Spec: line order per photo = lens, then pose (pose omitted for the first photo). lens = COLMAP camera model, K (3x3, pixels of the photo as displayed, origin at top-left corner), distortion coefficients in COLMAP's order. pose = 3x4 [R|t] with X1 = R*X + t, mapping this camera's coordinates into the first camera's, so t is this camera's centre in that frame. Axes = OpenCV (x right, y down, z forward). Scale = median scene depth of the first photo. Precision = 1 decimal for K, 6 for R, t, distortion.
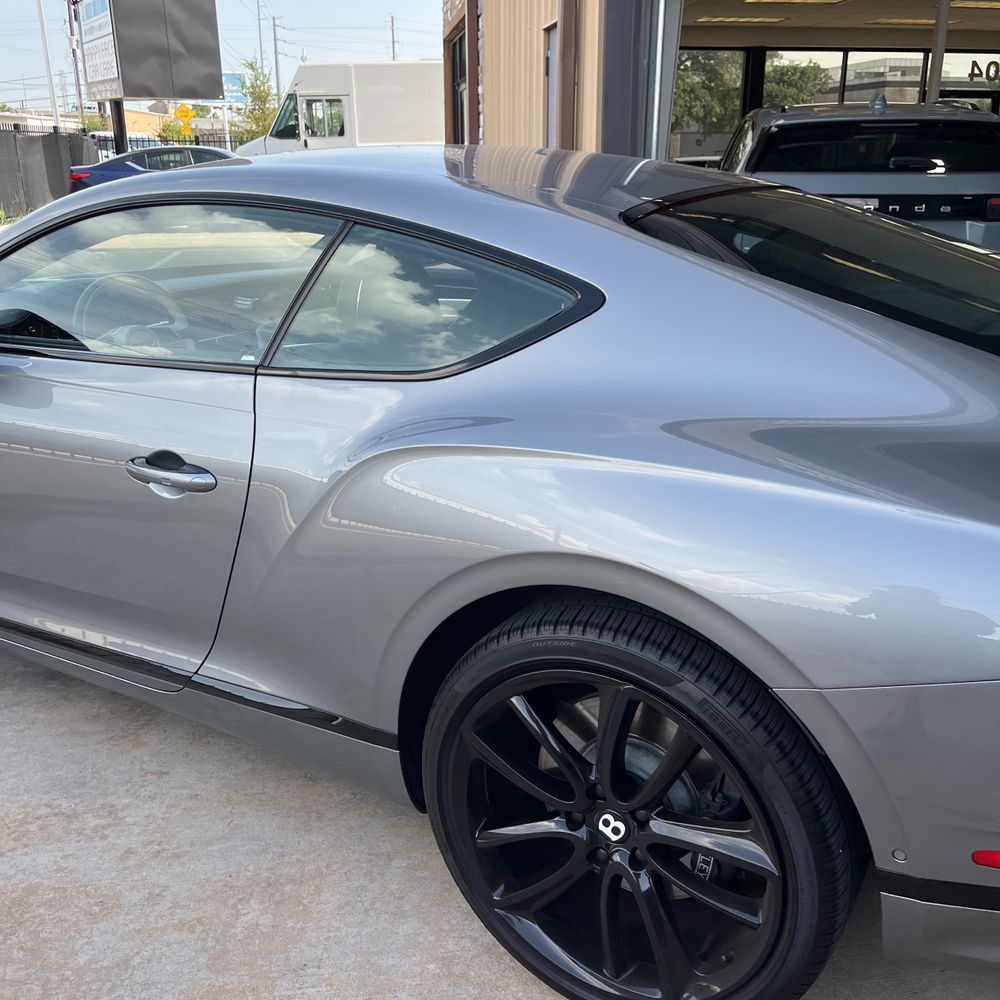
lens RADIAL K [[1023.2, 0, 509.8], [0, 1023.2, 498.3], [0, 0, 1]] dist [0.049186, -0.042426]
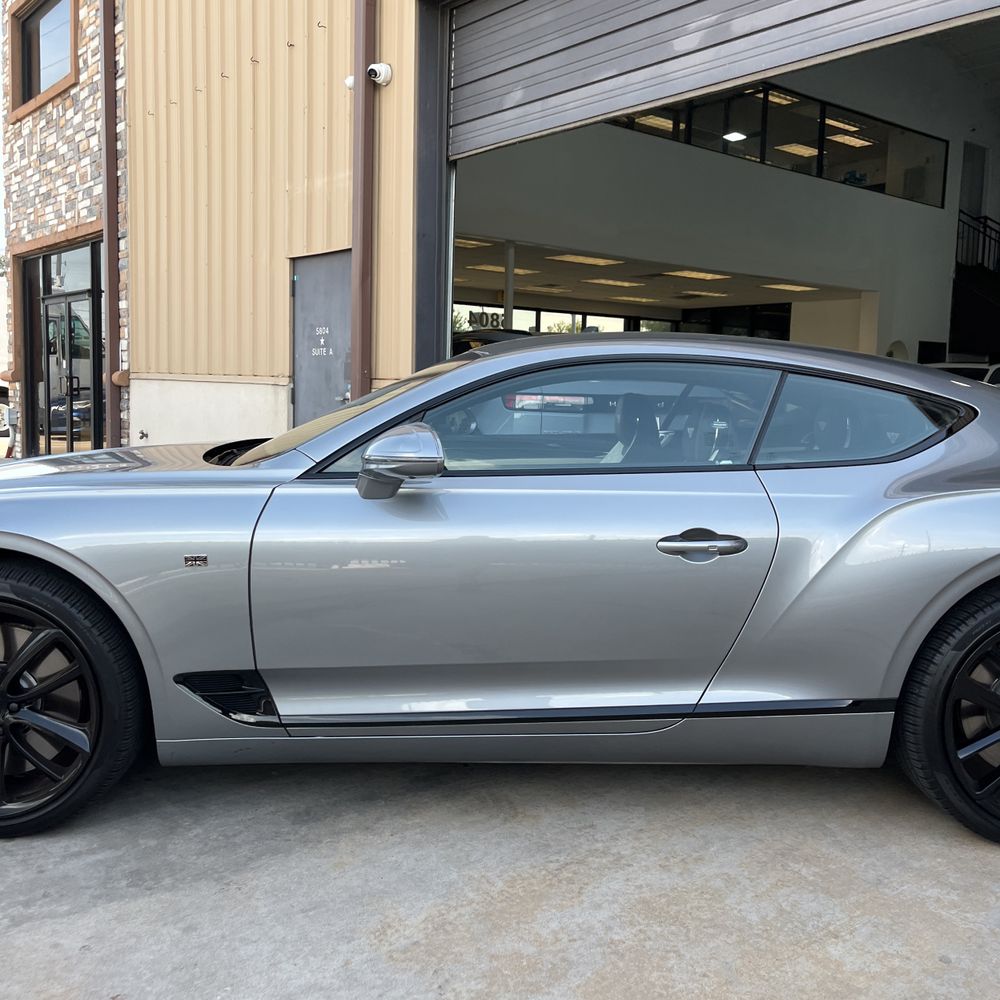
lens RADIAL K [[1023.2, 0, 509.8], [0, 1023.2, 498.3], [0, 0, 1]] dist [0.049186, -0.042426]
pose [[0.835017, -0.025987, 0.549610, -1.188414], [0.145303, 0.973839, -0.174712, 0.107984], [-0.530692, 0.225747, 0.816948, 0.011260]]
